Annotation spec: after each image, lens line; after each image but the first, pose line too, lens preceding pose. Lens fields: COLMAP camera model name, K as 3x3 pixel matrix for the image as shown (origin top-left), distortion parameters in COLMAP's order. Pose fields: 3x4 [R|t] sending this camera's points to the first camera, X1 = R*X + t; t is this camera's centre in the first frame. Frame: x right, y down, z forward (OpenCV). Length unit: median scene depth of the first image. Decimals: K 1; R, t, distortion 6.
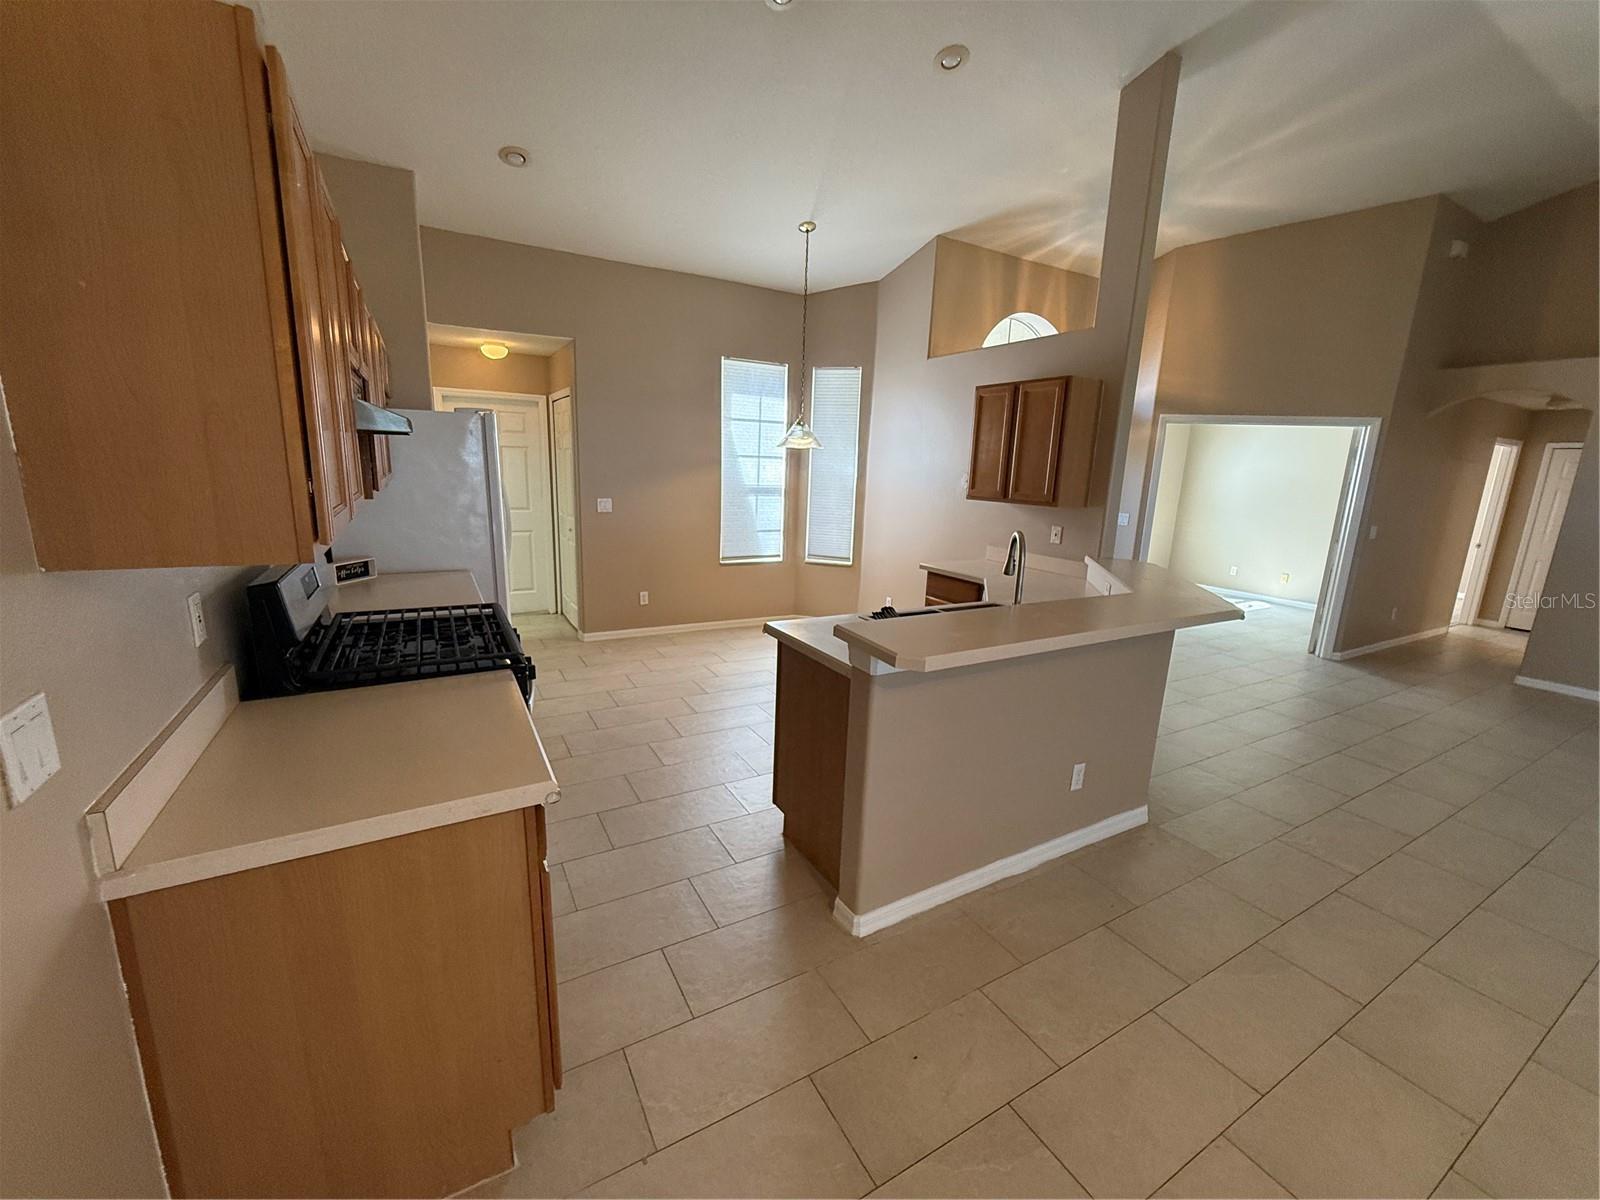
lens RADIAL K [[643.0, 0, 793.3], [0, 643.0, 597.2], [0, 0, 1]] dist [-0.003572, 0.000009]
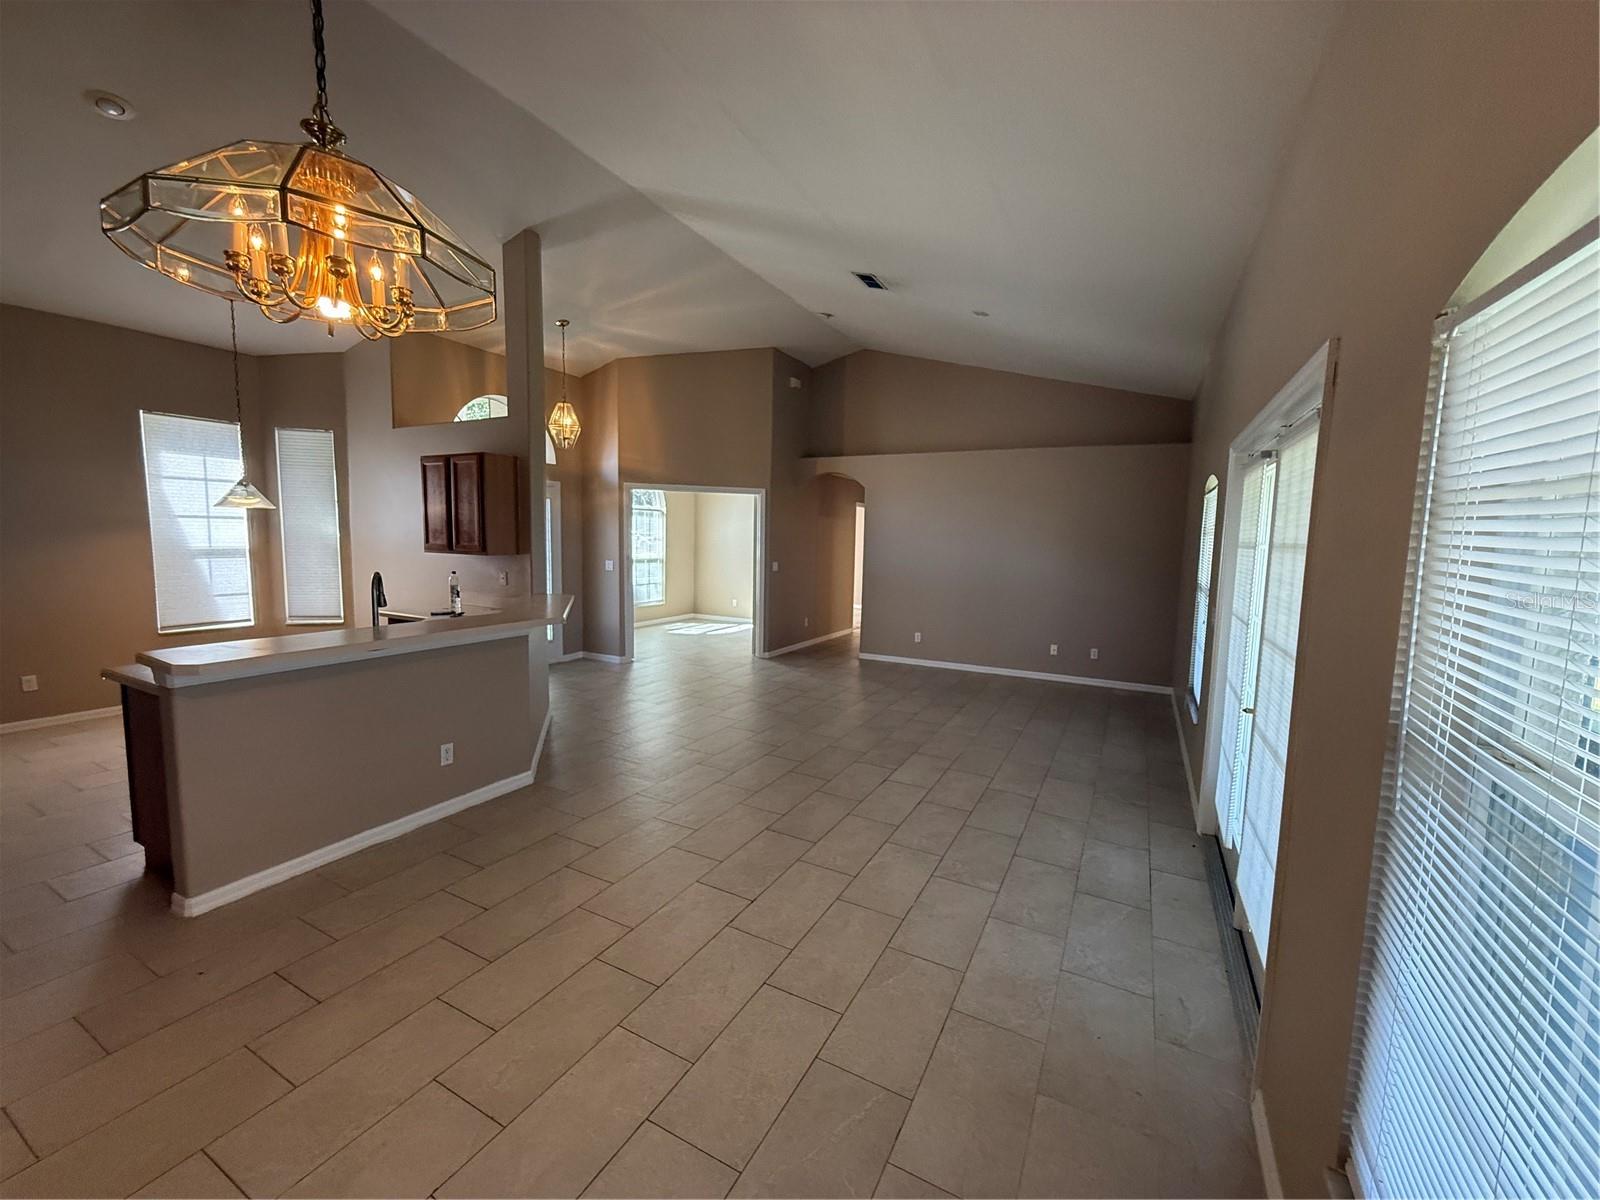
lens RADIAL K [[643.0, 0, 803.2], [0, 643.0, 598.6], [0, 0, 1]] dist [-0.003572, 0.000009]
pose [[0.841823, -0.070763, 0.535095, 0.180201], [0.118830, 0.991343, -0.055848, 0.059454], [-0.526510, 0.110599, 0.842944, -0.251170]]
